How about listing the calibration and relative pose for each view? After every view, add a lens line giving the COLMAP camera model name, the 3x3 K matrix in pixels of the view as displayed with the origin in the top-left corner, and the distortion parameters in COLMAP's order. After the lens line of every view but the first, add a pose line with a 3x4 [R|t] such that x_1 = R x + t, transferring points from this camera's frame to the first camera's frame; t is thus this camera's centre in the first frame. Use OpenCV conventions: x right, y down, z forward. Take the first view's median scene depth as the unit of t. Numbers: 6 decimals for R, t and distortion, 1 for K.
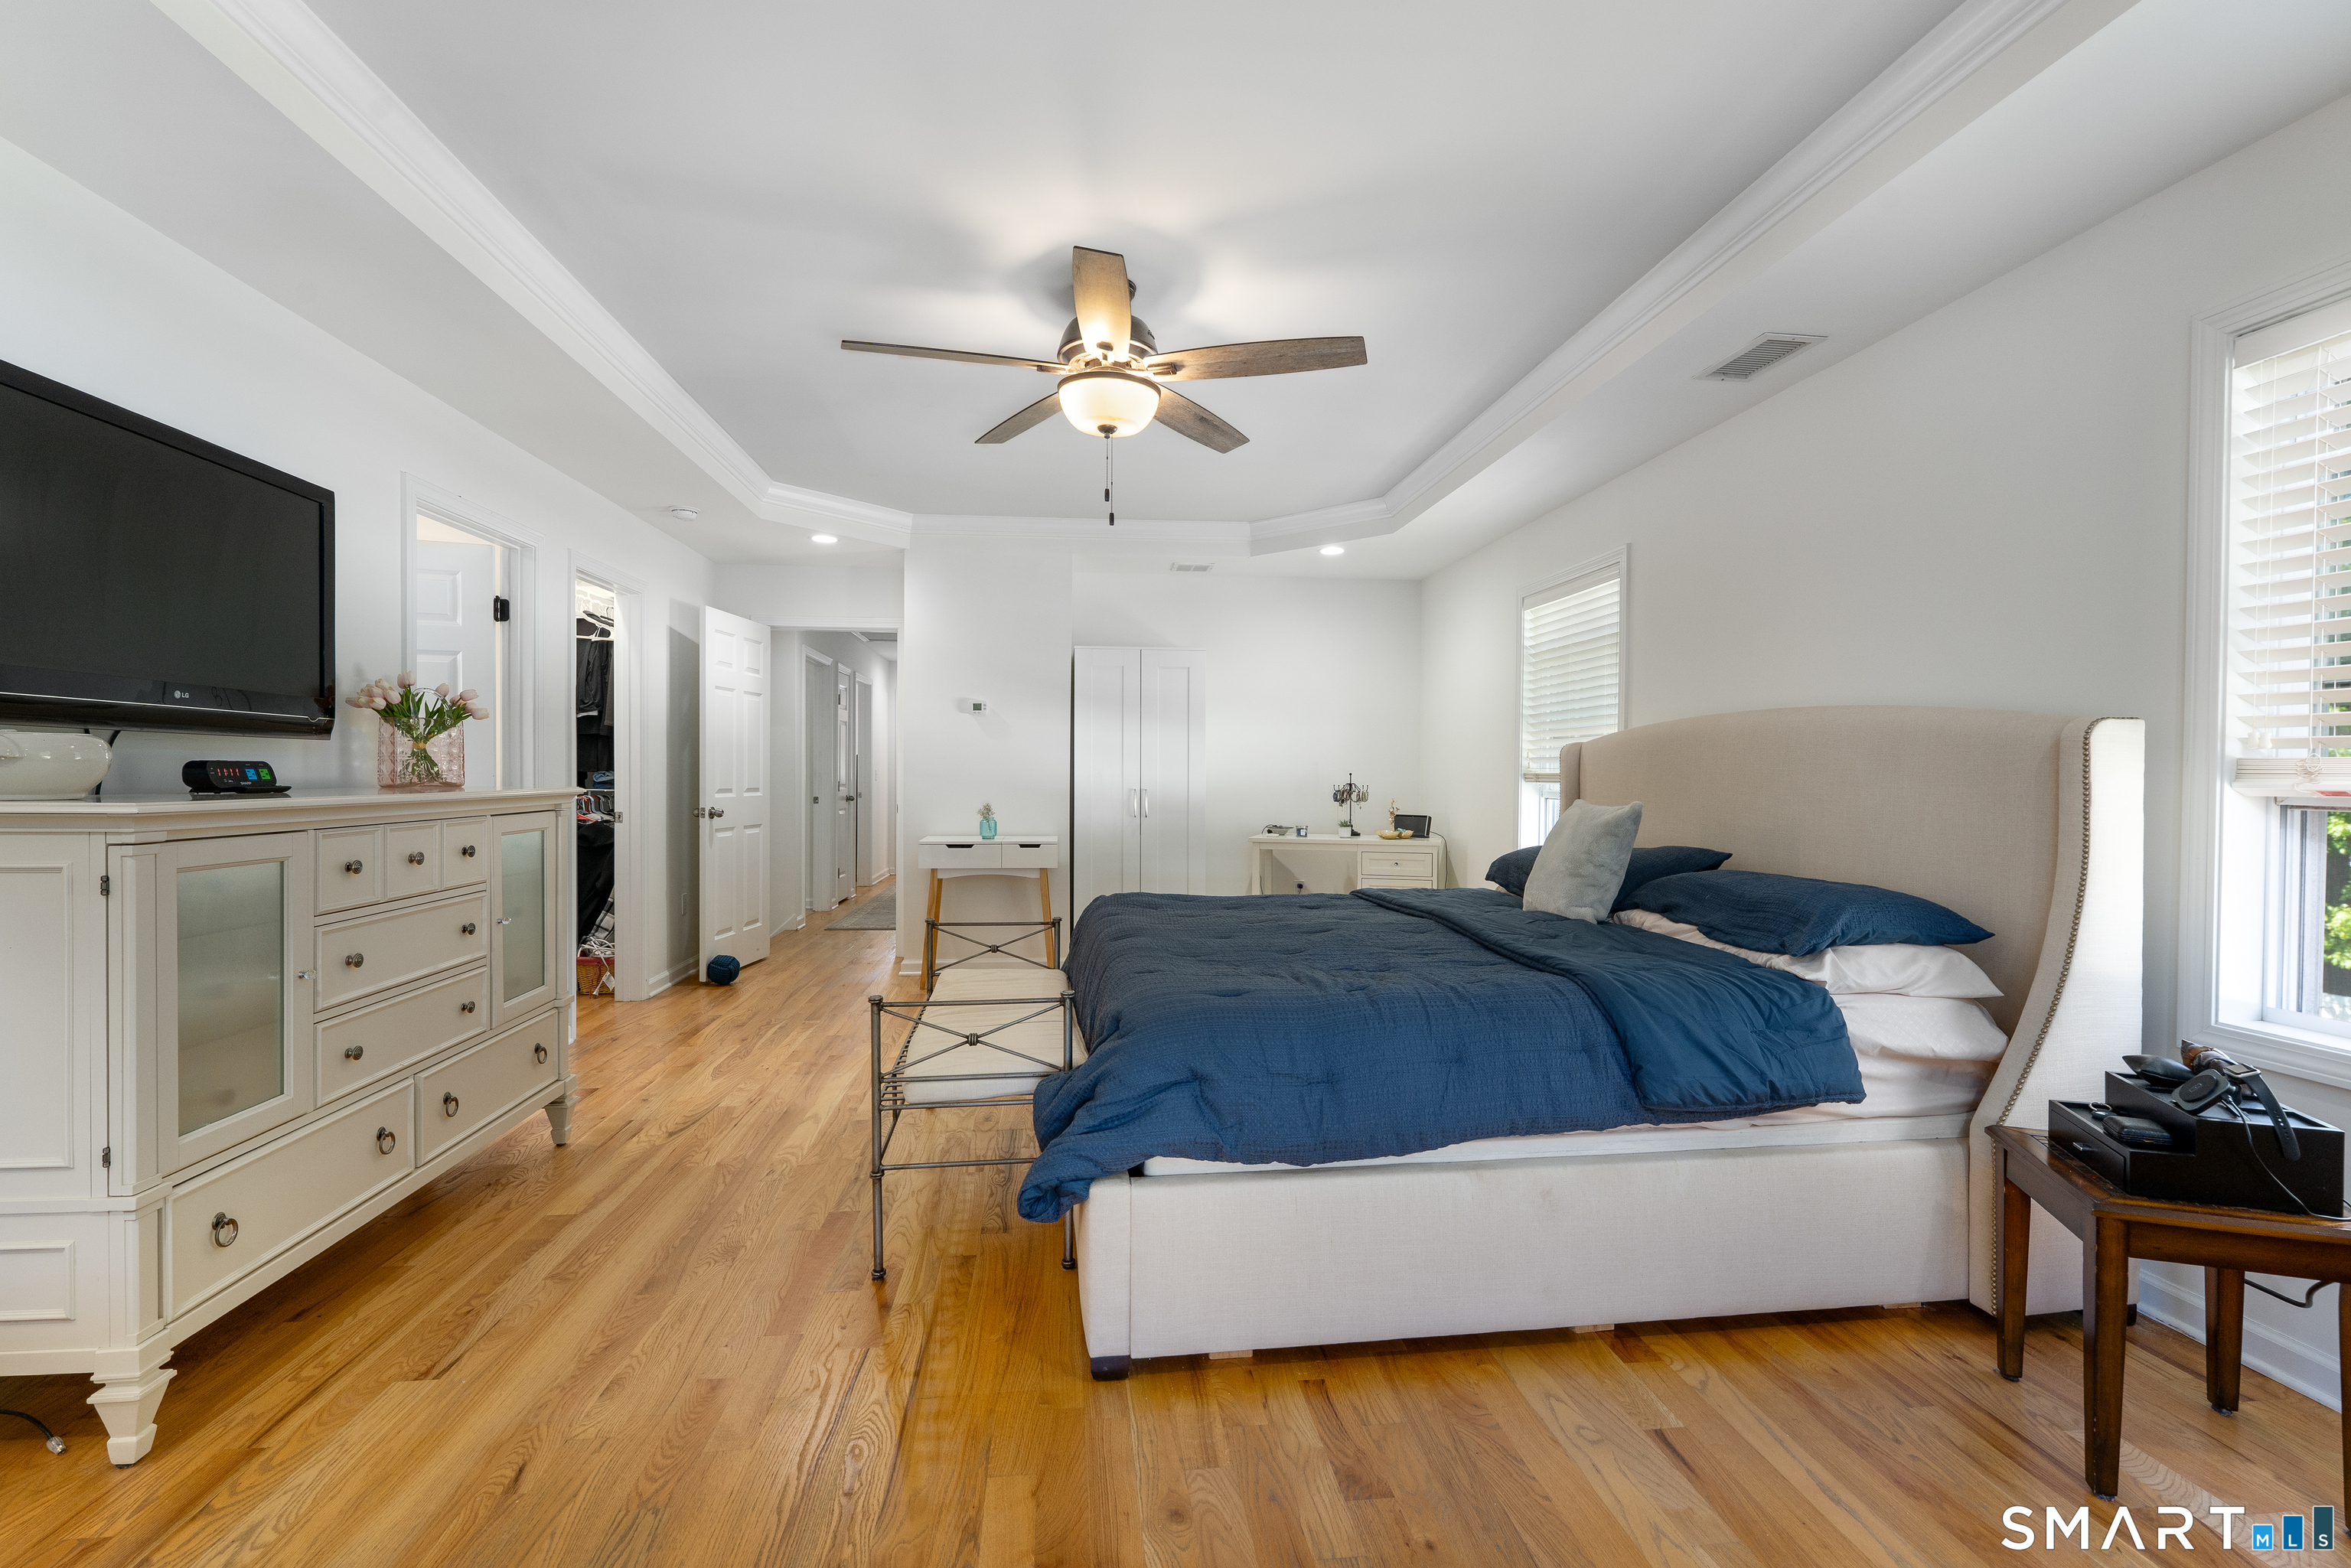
lens RADIAL K [[1043.5, 0, 1175.5], [0, 1043.5, 784.0], [0, 0, 1]] dist [-0.000590, 0.000039]
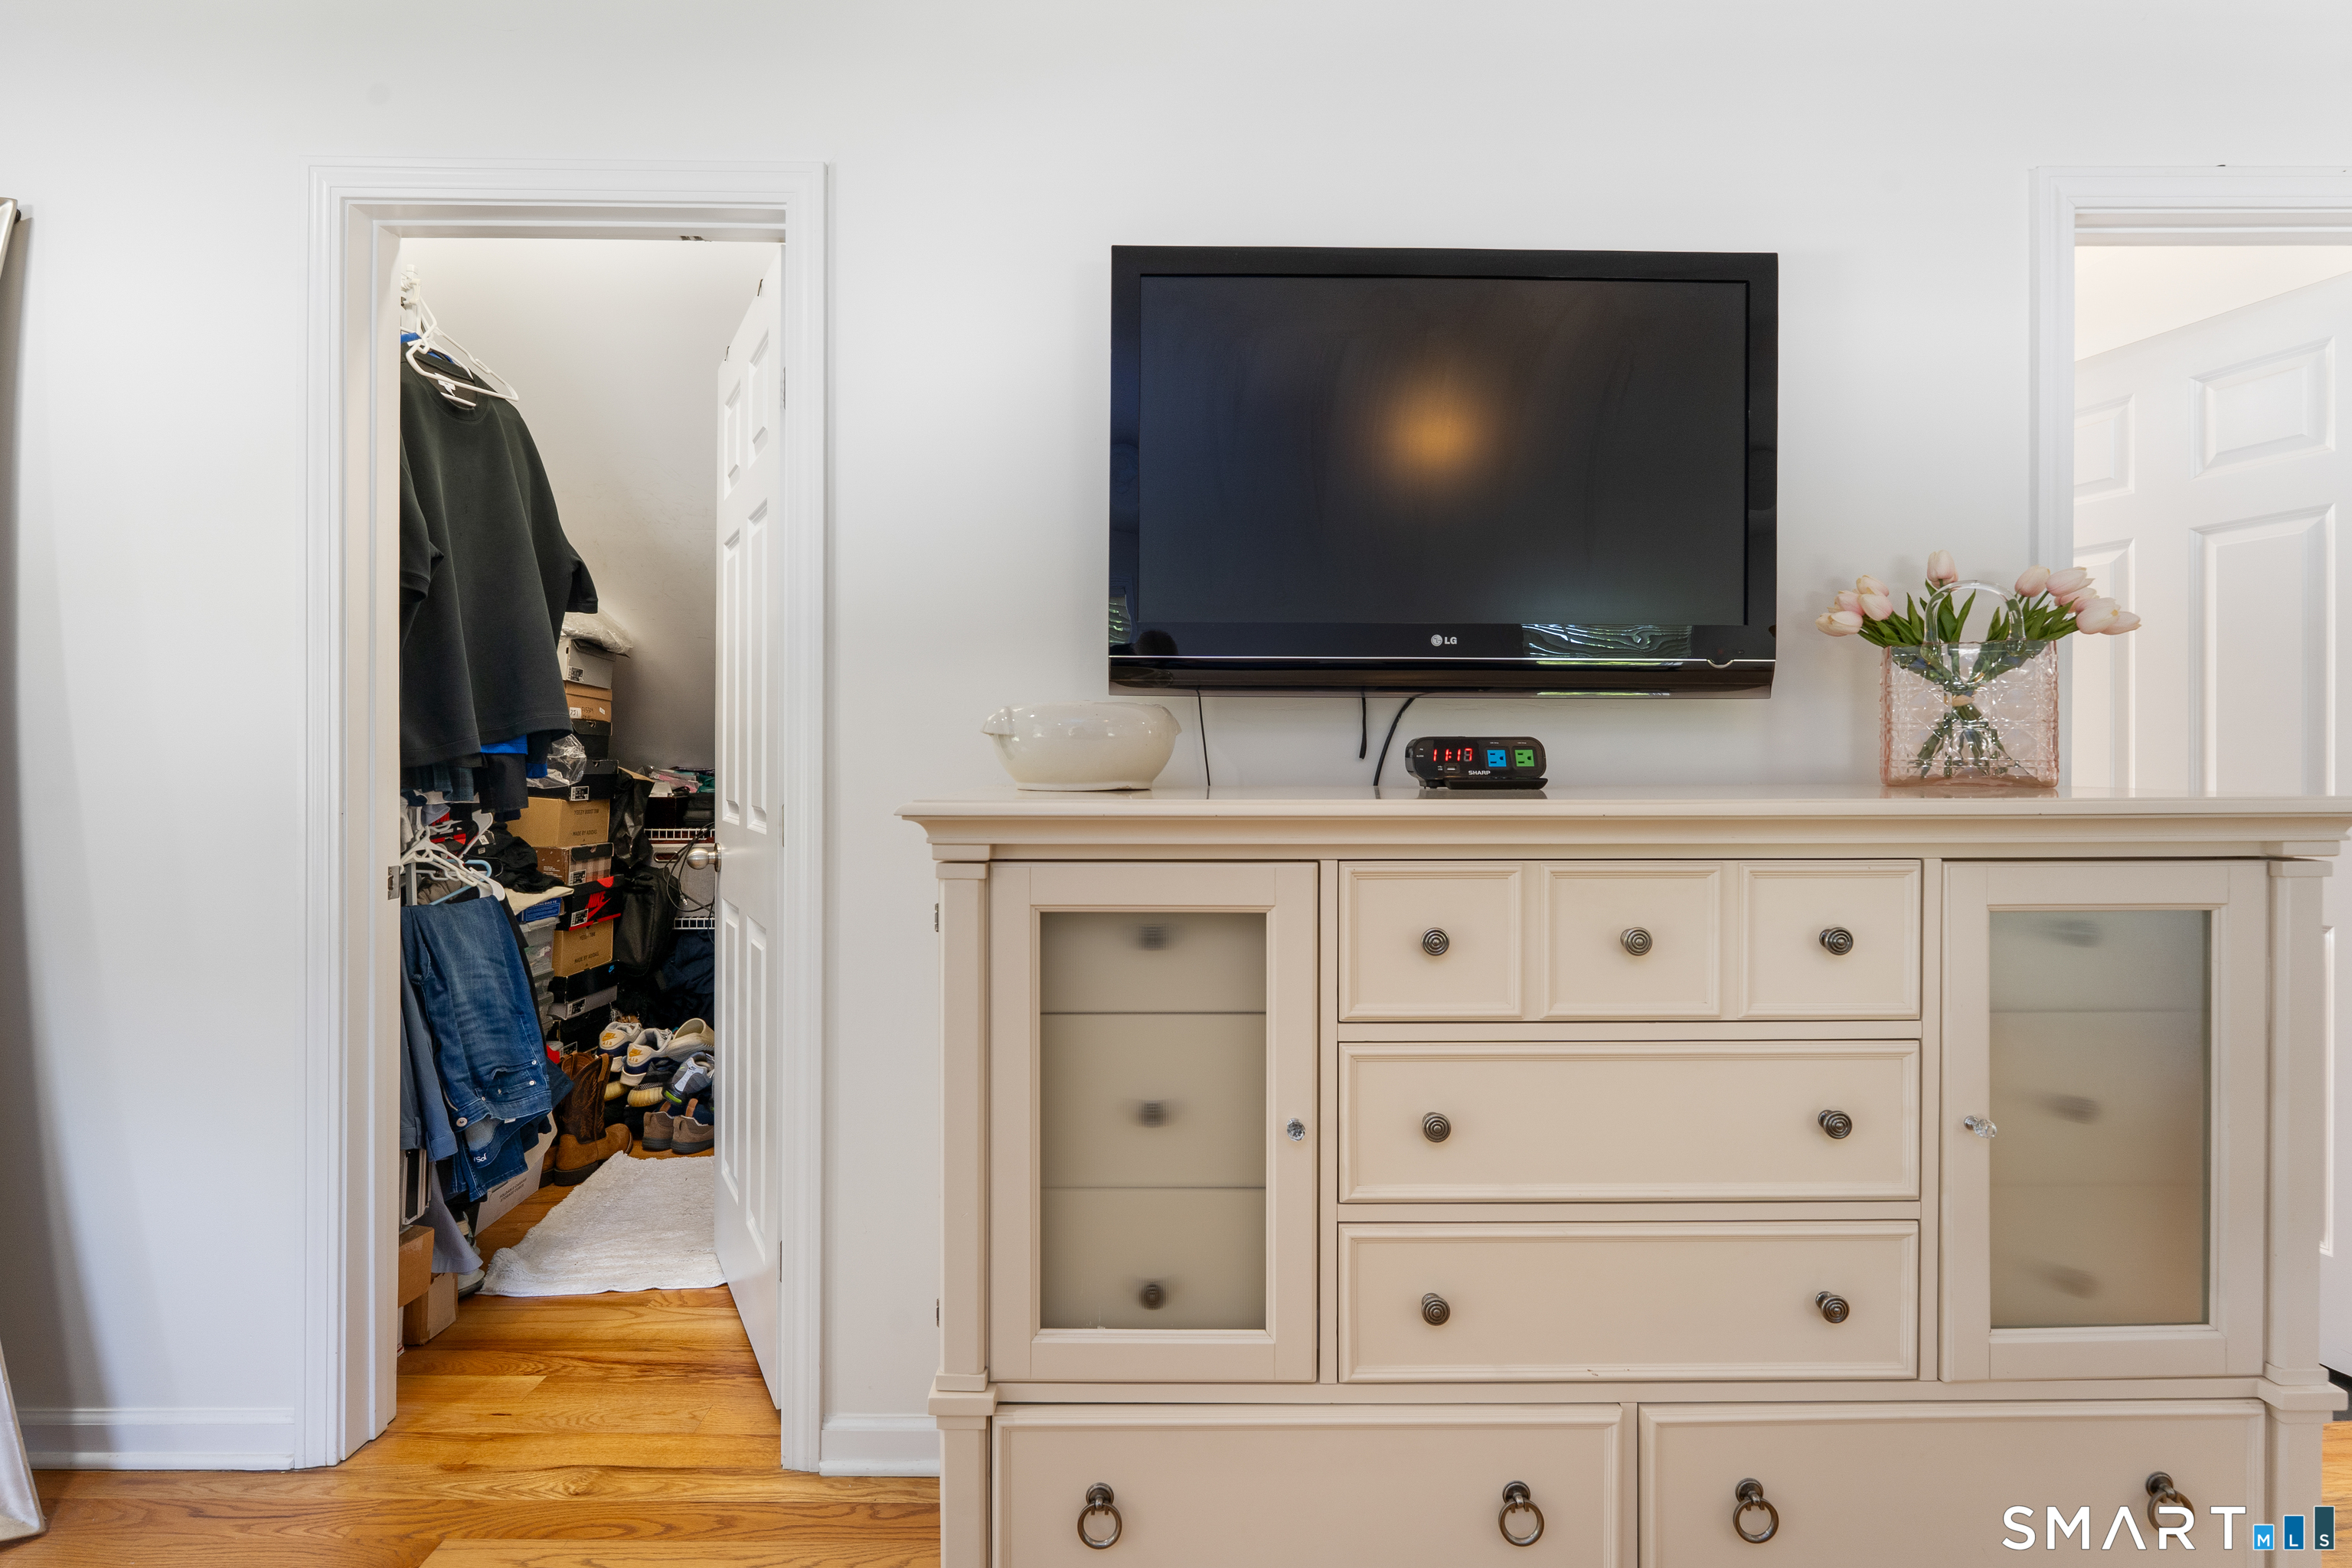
lens RADIAL K [[1040.8, 0, 1176.2], [0, 1040.8, 760.1], [0, 0, 1]] dist [-0.008908, -0.000133]
pose [[-0.116961, -0.002236, -0.993134, -0.222297], [-0.011419, 0.999934, -0.000906, -0.004816], [0.993071, 0.011234, -0.116979, 0.759771]]
